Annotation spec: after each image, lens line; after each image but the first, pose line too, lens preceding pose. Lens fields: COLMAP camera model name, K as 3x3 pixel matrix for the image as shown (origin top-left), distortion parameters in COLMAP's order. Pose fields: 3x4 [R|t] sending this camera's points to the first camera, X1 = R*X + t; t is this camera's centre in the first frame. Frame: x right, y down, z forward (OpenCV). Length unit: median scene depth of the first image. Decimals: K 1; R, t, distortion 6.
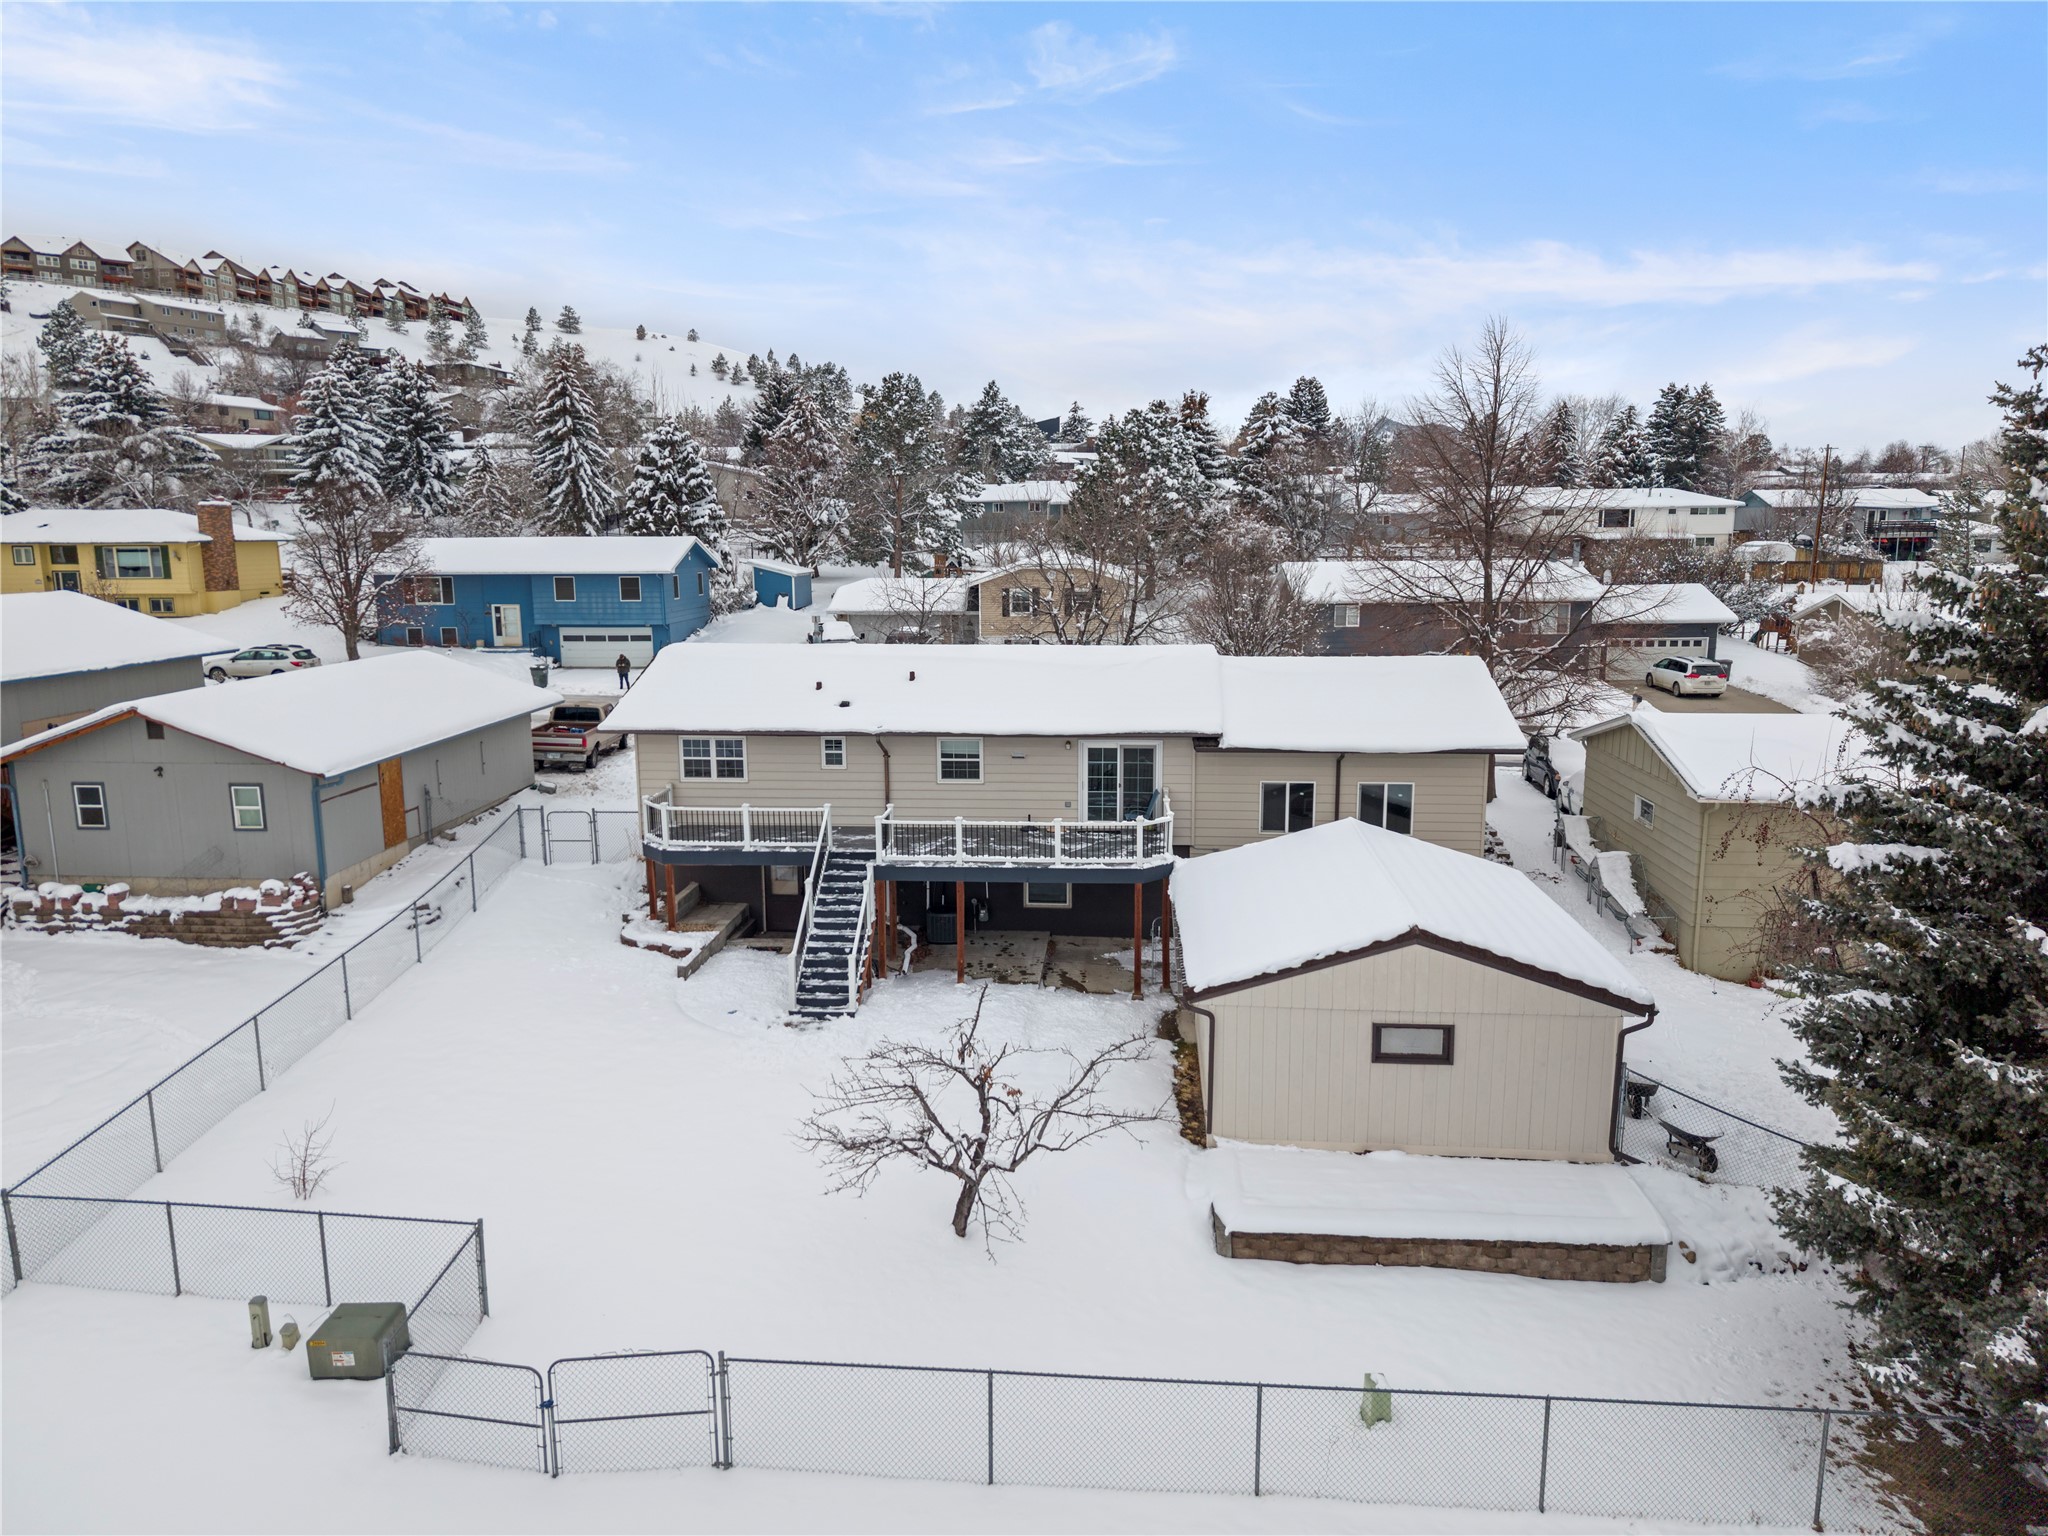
lens RADIAL K [[1359.2, 0, 1024.0], [0, 1359.2, 768.0], [0, 0, 1]] dist [0.043413, -0.058497]
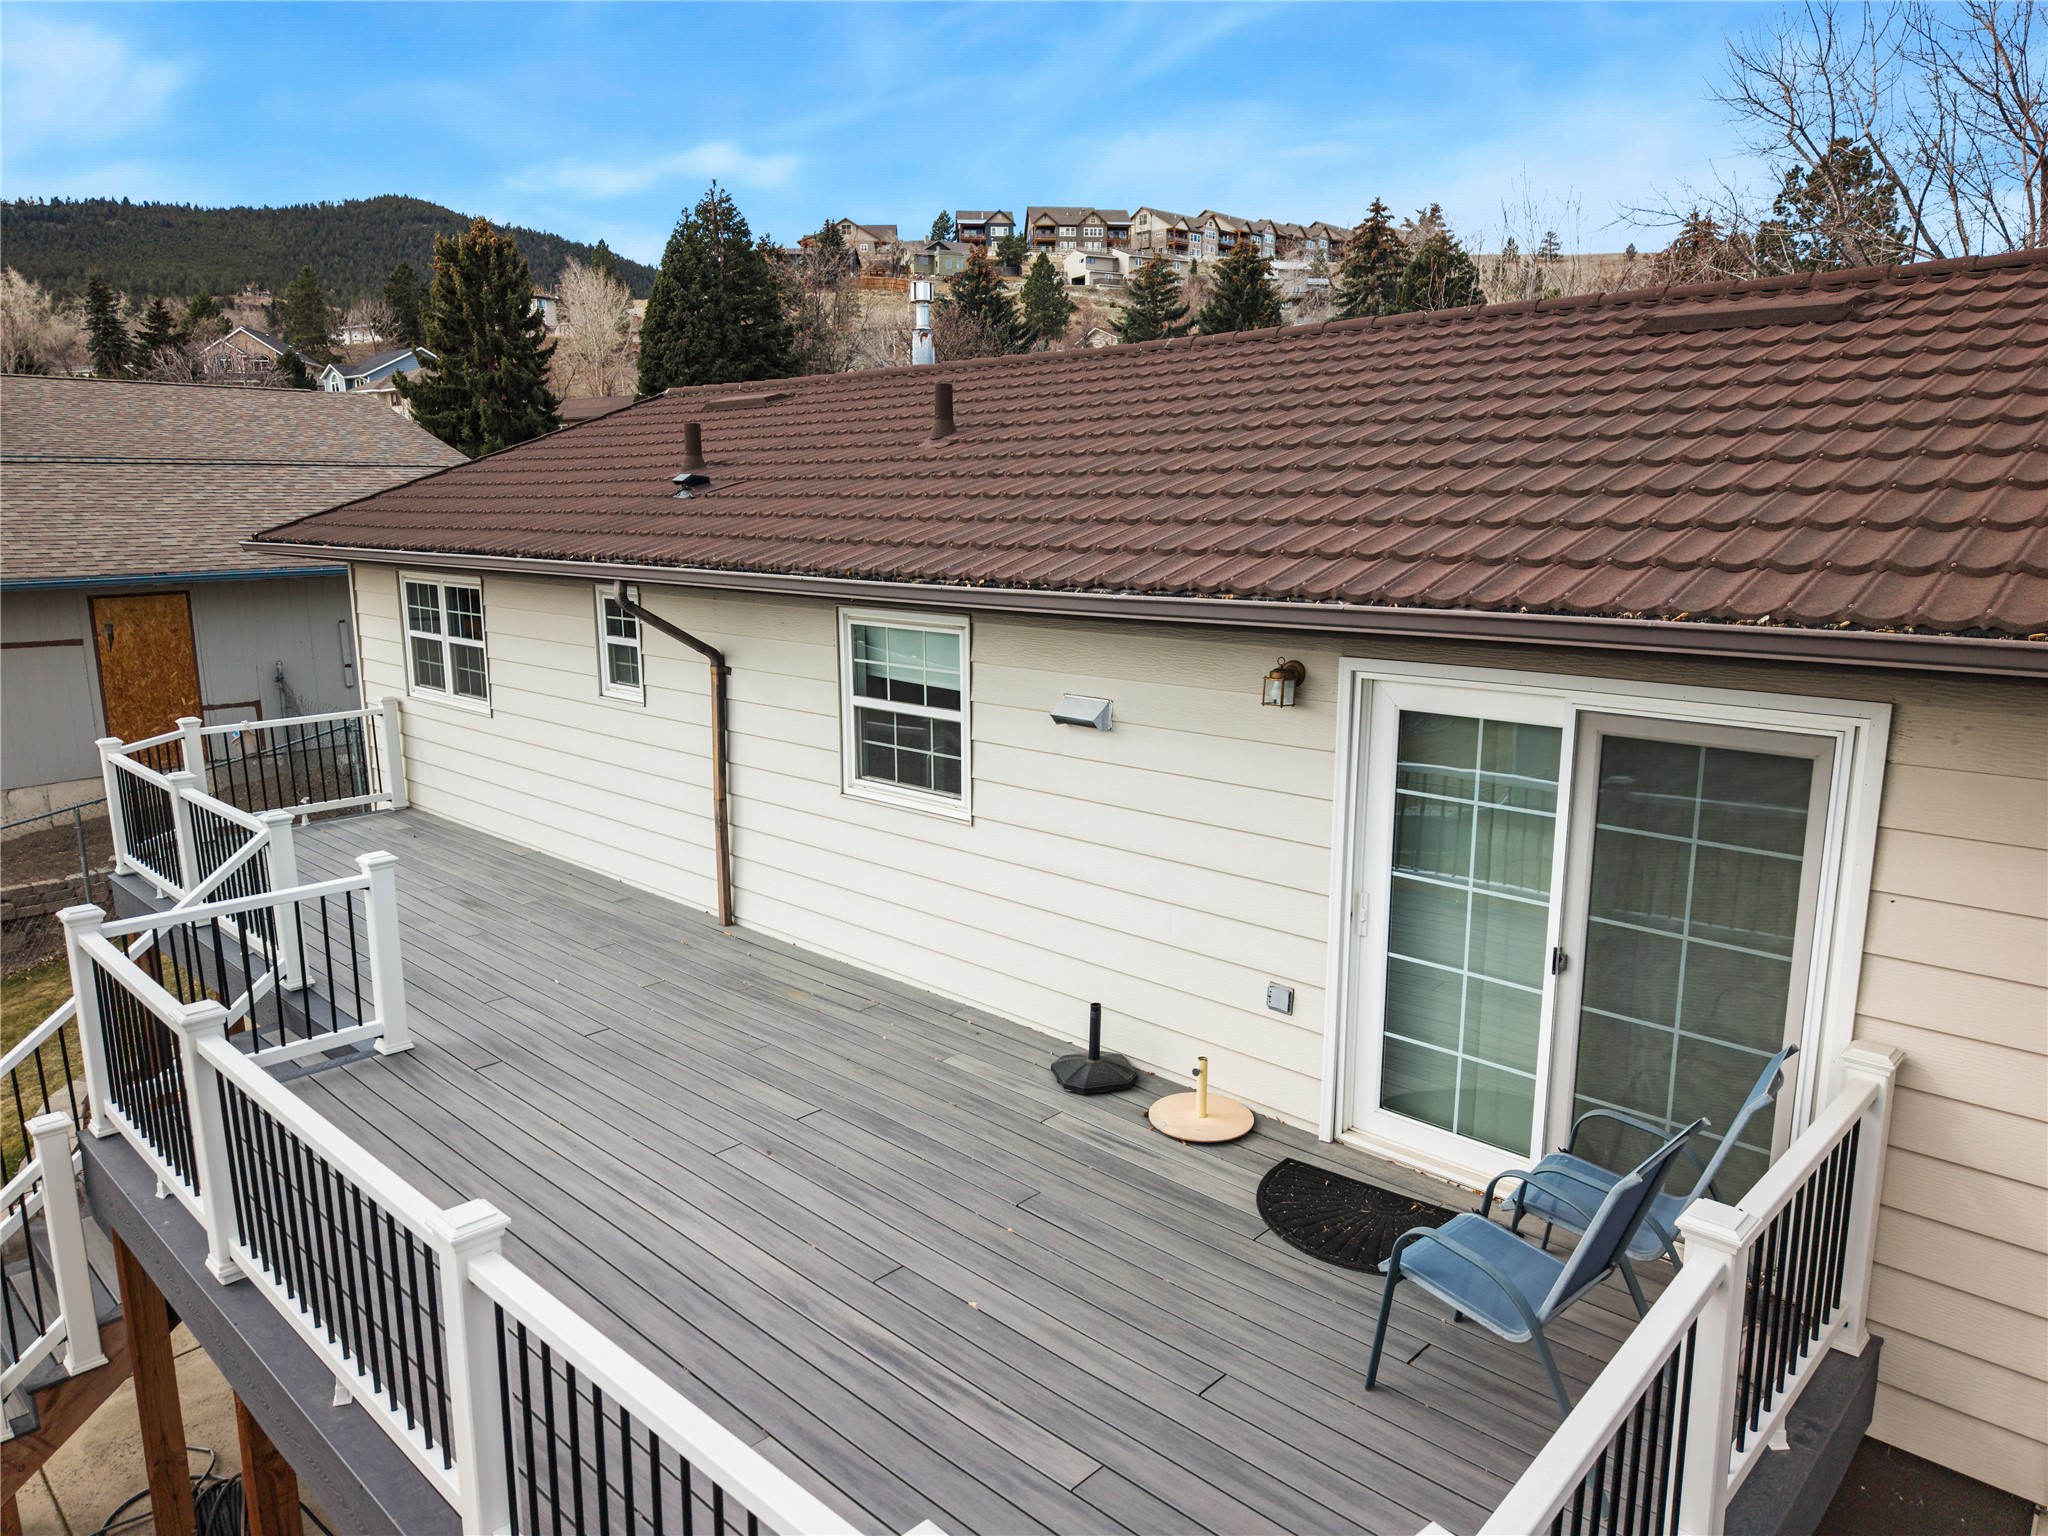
lens RADIAL K [[1359.2, 0, 1024.0], [0, 1359.2, 768.0], [0, 0, 1]] dist [0.043413, -0.058497]
pose [[0.773835, 0.124533, -0.621024, 0.118266], [-0.106895, 0.992094, 0.065746, -0.013432], [0.624302, 0.015508, 0.781030, 0.823032]]
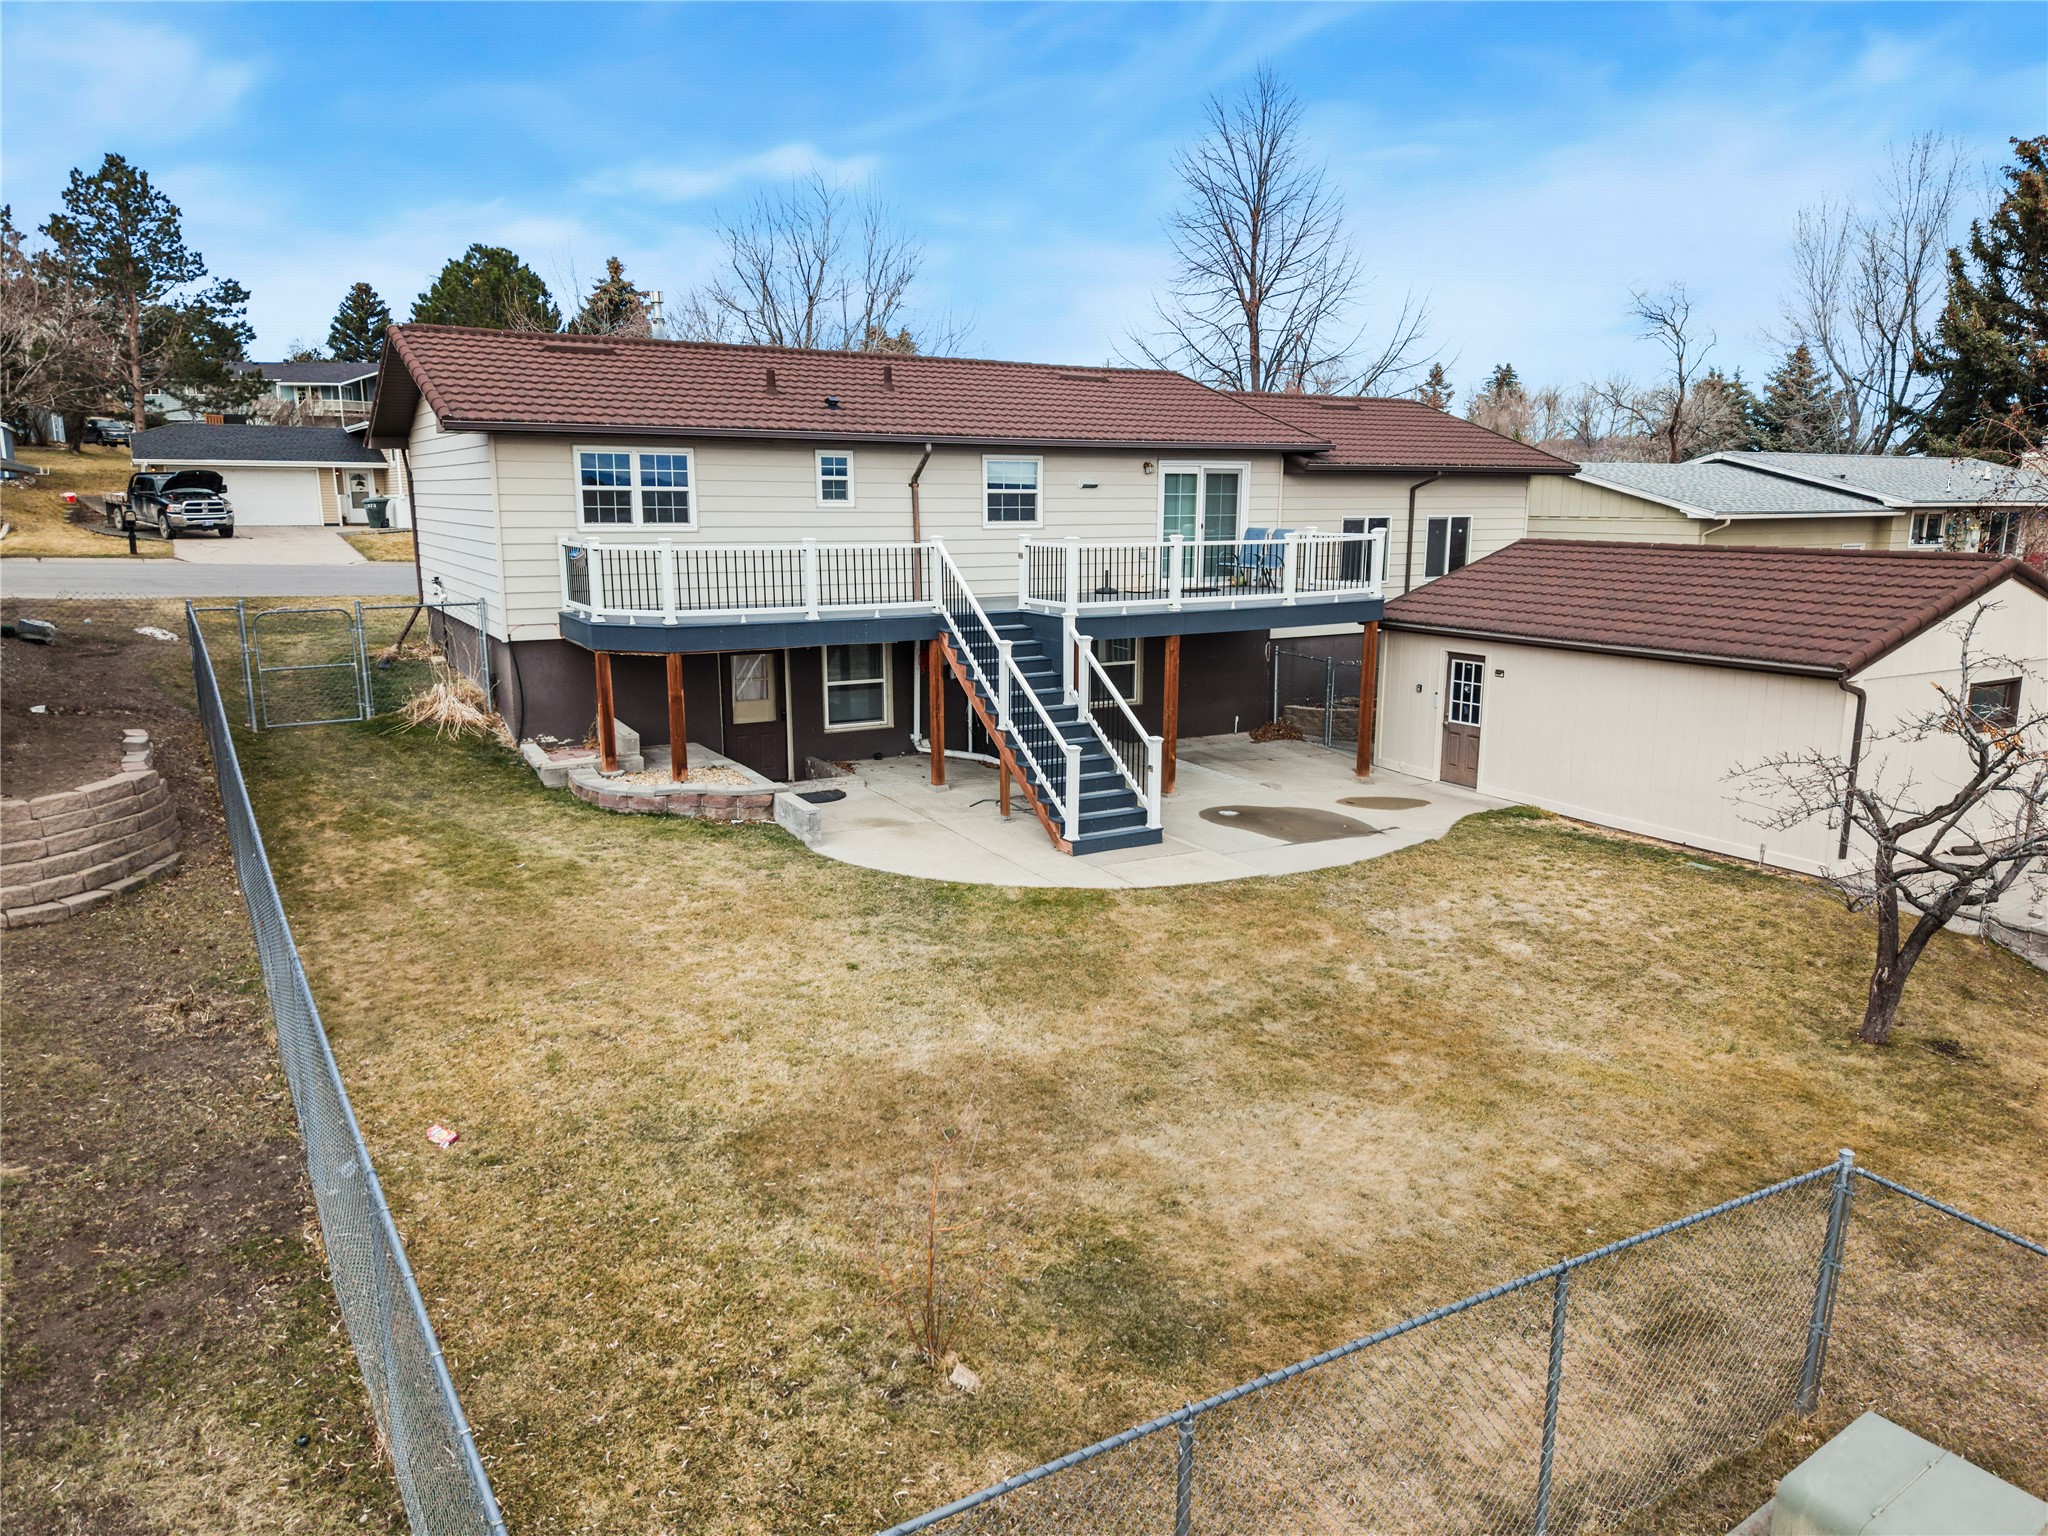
lens RADIAL K [[1359.2, 0, 1024.0], [0, 1359.2, 768.0], [0, 0, 1]] dist [0.043413, -0.058497]
pose [[0.816903, -0.103882, 0.567343, -0.435840], [0.088868, 0.994570, 0.054151, 0.093642], [-0.569888, 0.006182, 0.821699, 0.443358]]
